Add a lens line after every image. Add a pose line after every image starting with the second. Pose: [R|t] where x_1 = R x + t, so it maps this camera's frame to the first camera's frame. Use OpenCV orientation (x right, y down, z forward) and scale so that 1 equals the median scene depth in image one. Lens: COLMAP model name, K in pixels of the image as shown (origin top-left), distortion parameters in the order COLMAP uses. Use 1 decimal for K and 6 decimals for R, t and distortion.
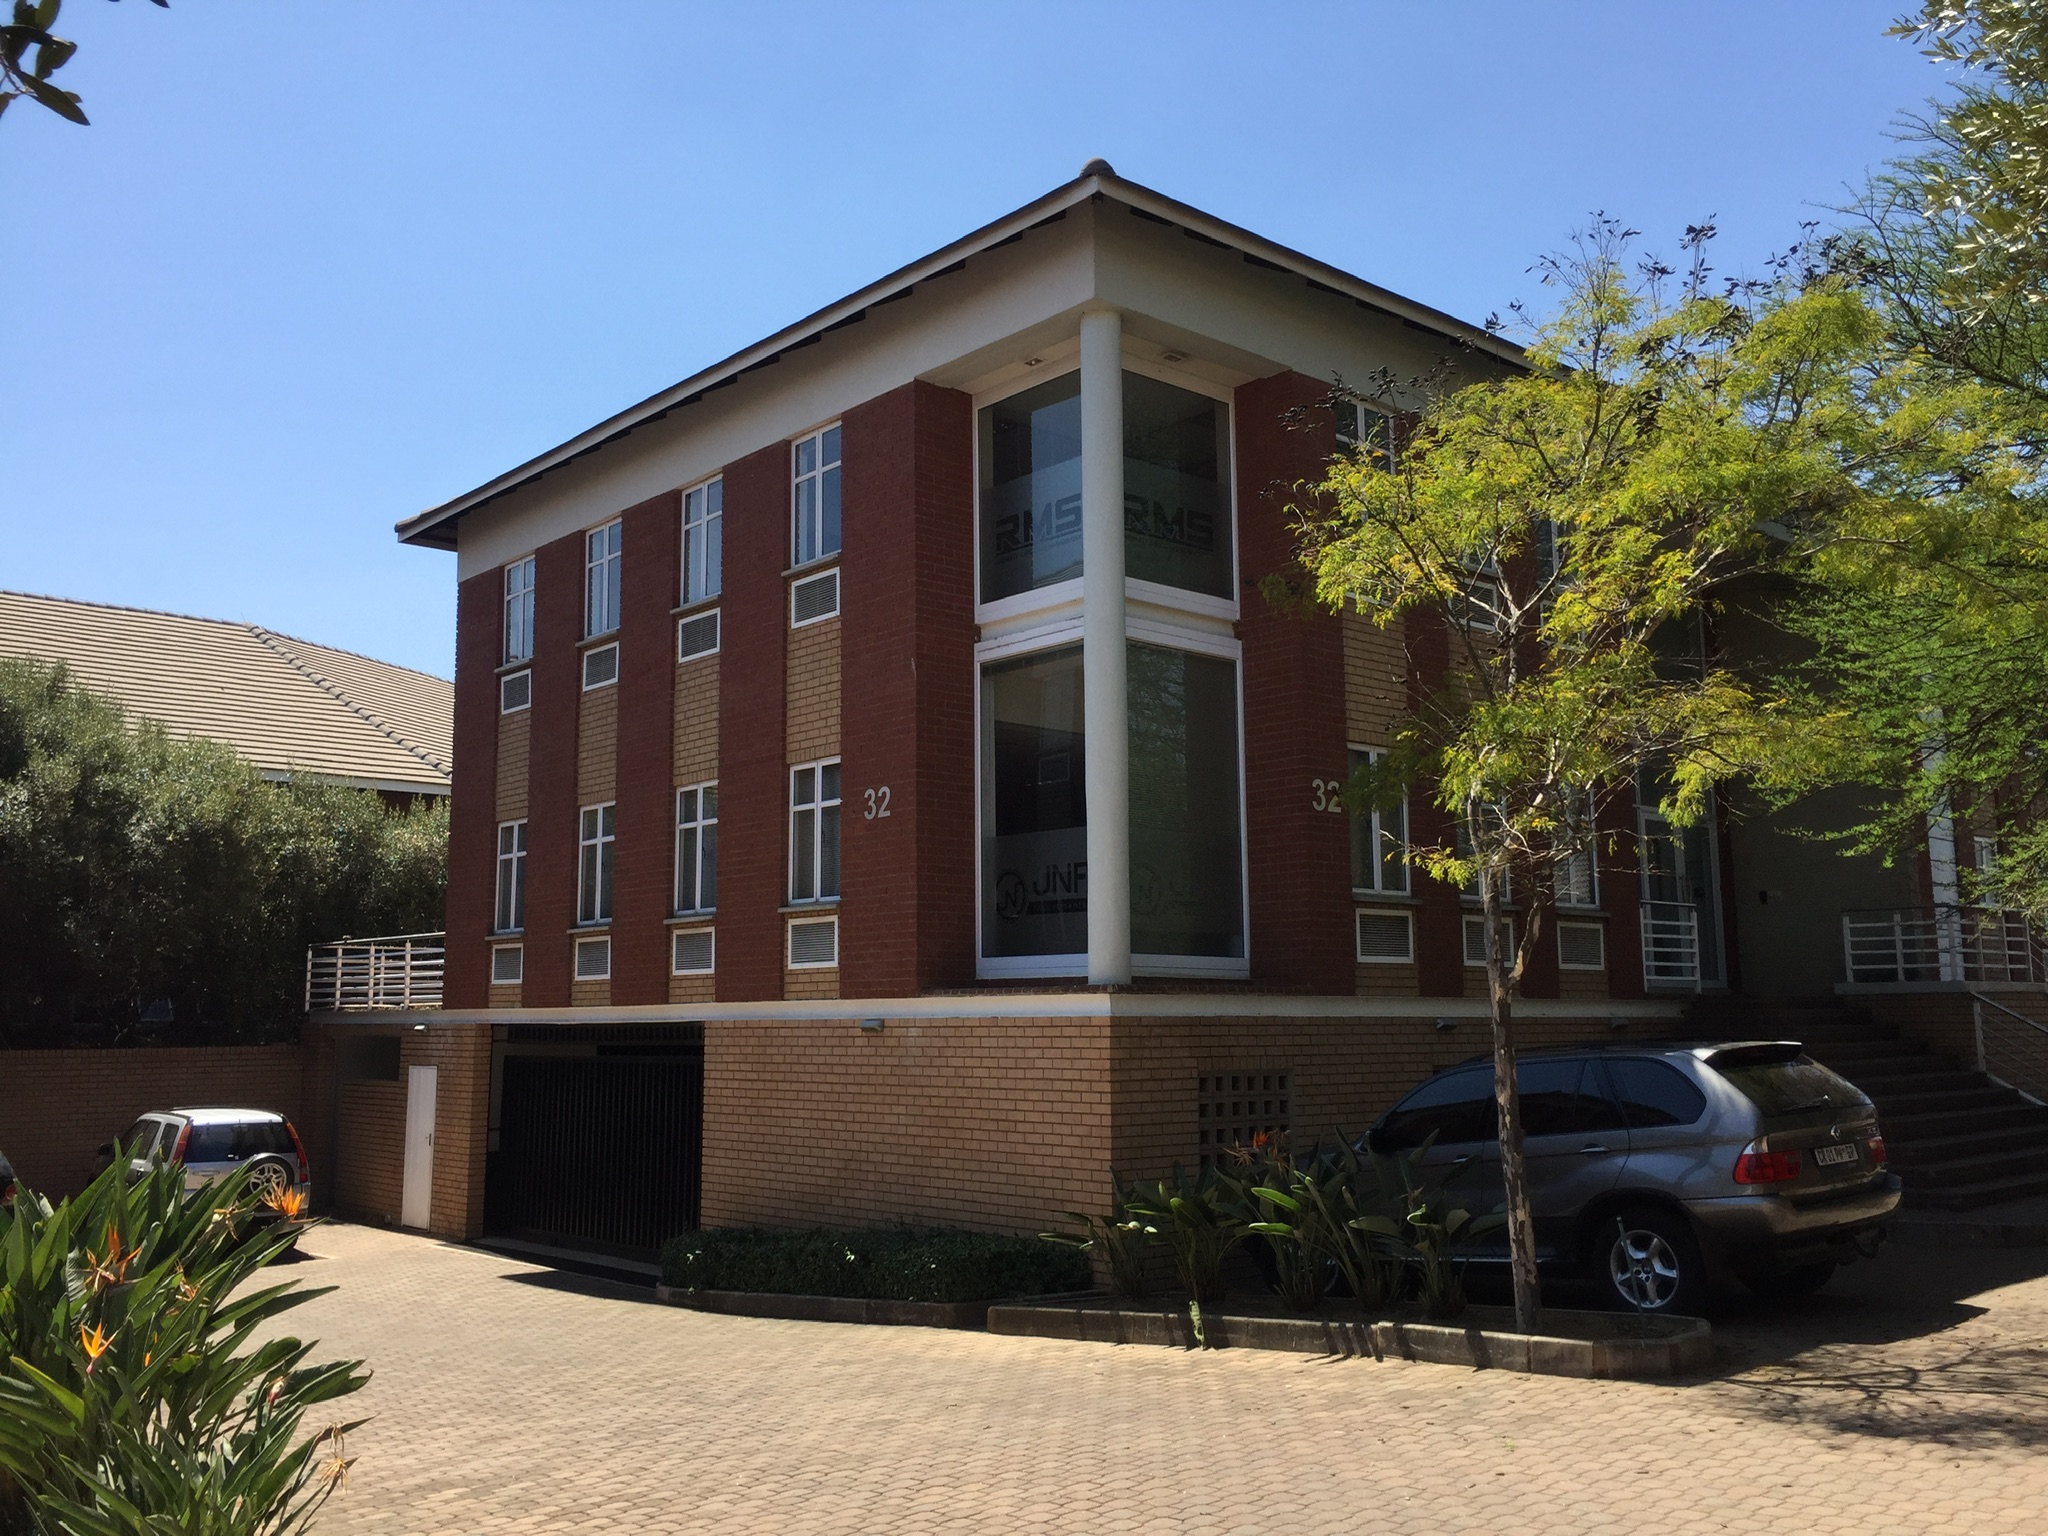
lens RADIAL K [[1772.2, 0, 1000.9], [0, 1772.2, 754.5], [0, 0, 1]] dist [0.105508, -0.182002]
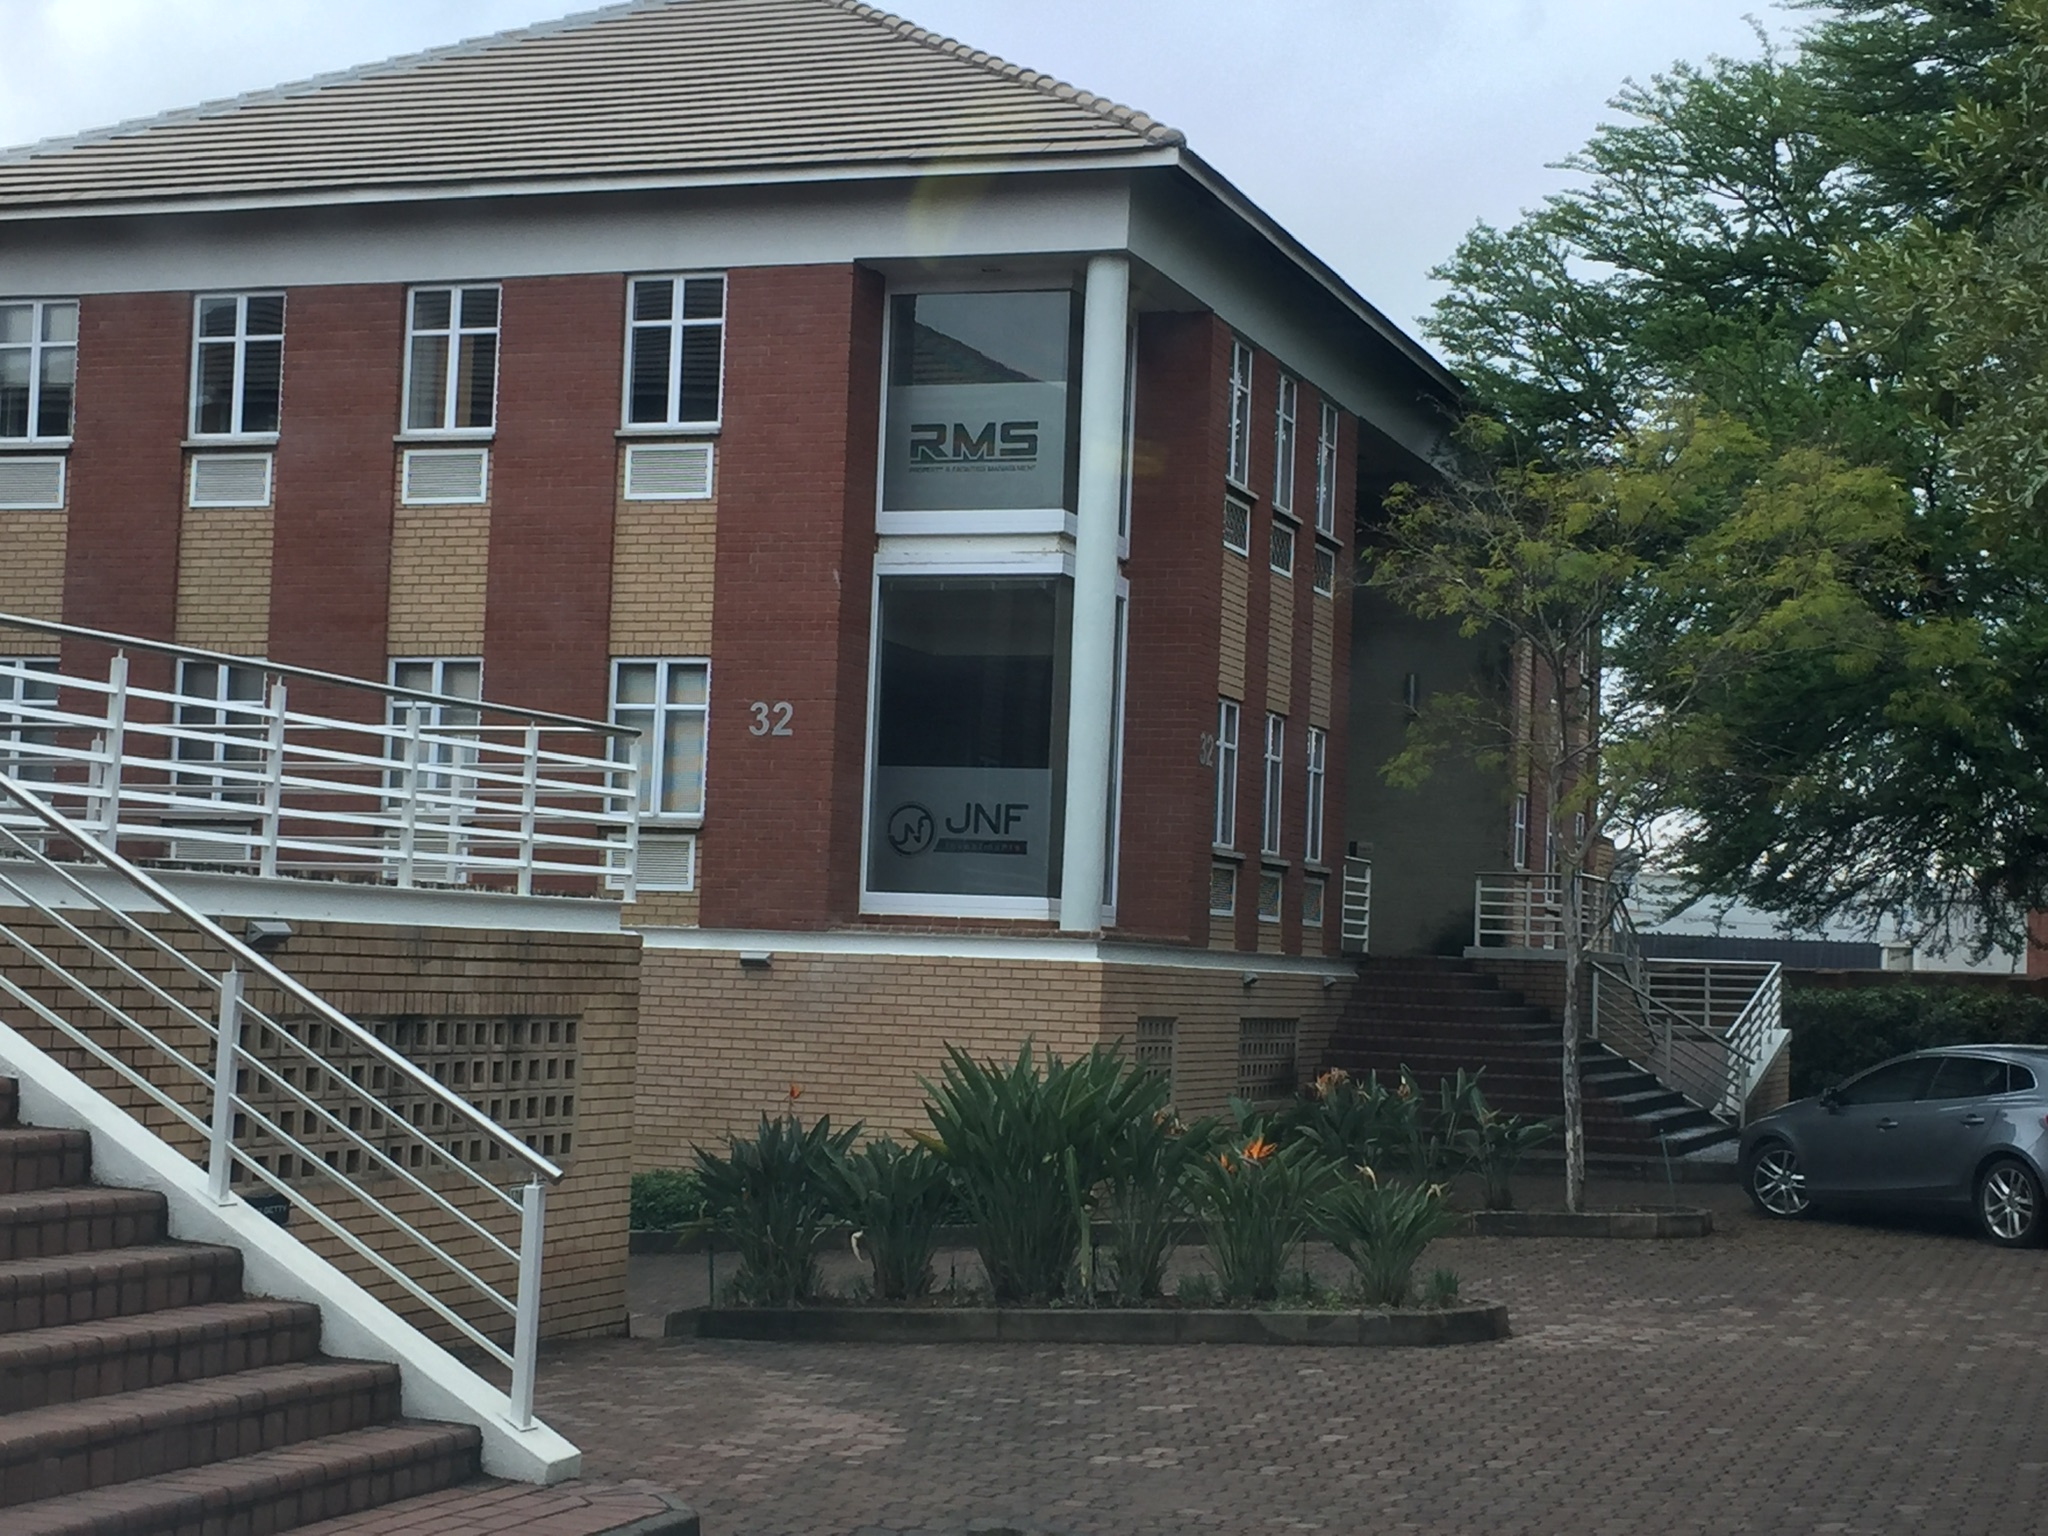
lens RADIAL K [[3237.4, 0, 1024.0], [0, 3237.4, 768.0], [0, 0, 1]] dist [0.016199, 0.011844]
pose [[0.873311, 0.069853, 0.482128, -0.770866], [-0.114944, 0.991270, 0.064585, -0.071352], [-0.473408, -0.111821, 0.873717, -0.535696]]
